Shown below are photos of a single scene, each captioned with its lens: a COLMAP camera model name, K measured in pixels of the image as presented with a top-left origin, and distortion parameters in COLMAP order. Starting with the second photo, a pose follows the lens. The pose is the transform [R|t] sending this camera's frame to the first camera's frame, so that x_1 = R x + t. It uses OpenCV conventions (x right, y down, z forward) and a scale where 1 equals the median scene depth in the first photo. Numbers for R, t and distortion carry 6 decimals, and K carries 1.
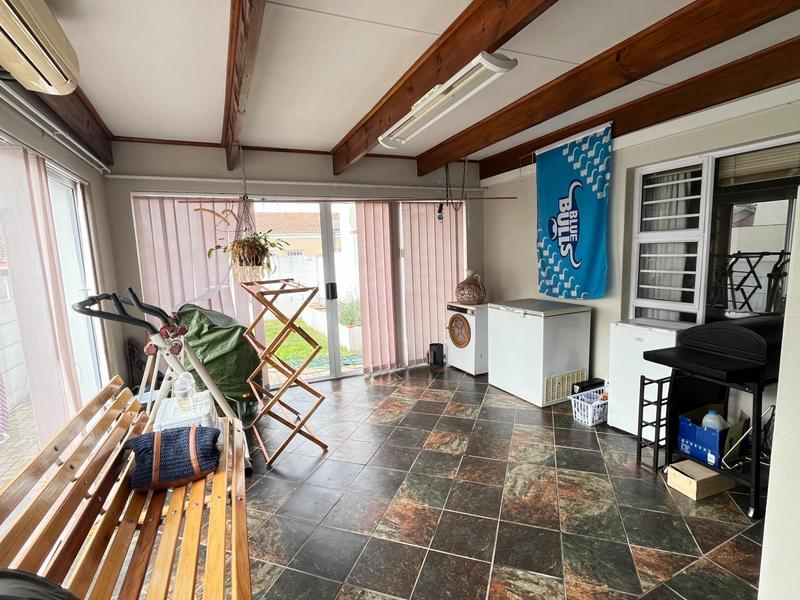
lens RADIAL K [[398.2, 0, 400.0], [0, 398.2, 302.8], [0, 0, 1]] dist [0.009849, -0.000516]
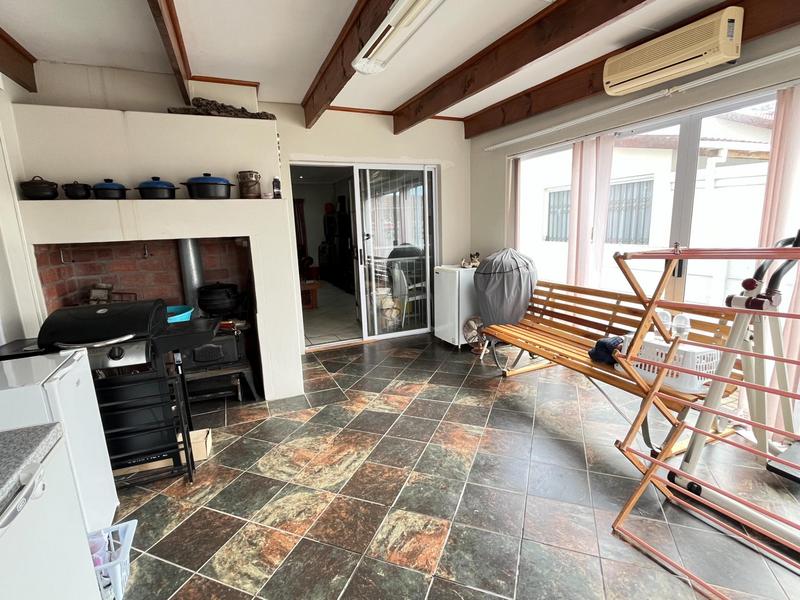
lens RADIAL K [[398.2, 0, 400.6], [0, 398.2, 301.9], [0, 0, 1]] dist [0.009849, -0.000516]
pose [[-0.996566, 0.071593, 0.041590, 0.098626], [0.081002, 0.947041, 0.310727, -0.192592], [-0.017142, 0.313029, -0.949589, 1.726571]]
